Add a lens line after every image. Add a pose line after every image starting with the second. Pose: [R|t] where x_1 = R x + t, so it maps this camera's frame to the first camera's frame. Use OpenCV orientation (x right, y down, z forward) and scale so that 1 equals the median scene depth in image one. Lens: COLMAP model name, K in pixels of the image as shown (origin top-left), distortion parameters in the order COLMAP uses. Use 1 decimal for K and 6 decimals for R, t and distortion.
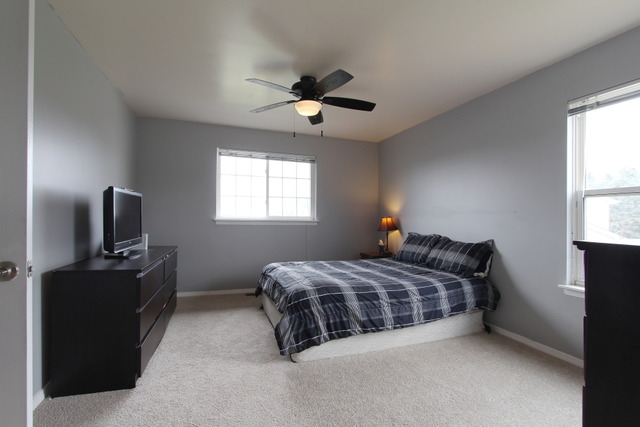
lens RADIAL K [[294.6, 0, 320.0], [0, 294.6, 213.5], [0, 0, 1]] dist [-0.006306, 0.000086]
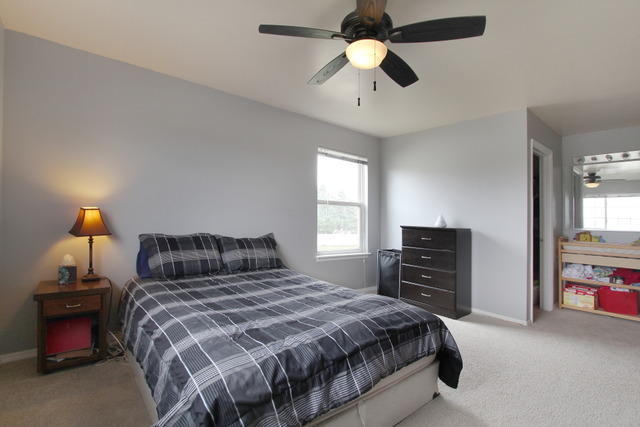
lens RADIAL K [[294.6, 0, 320.0], [0, 294.6, 213.5], [0, 0, 1]] dist [-0.006306, 0.000086]
pose [[-0.366957, -0.016276, 0.930096, -0.508190], [-0.054620, 0.998499, -0.004076, 0.005116], [-0.928633, -0.052298, -0.367295, 1.112016]]
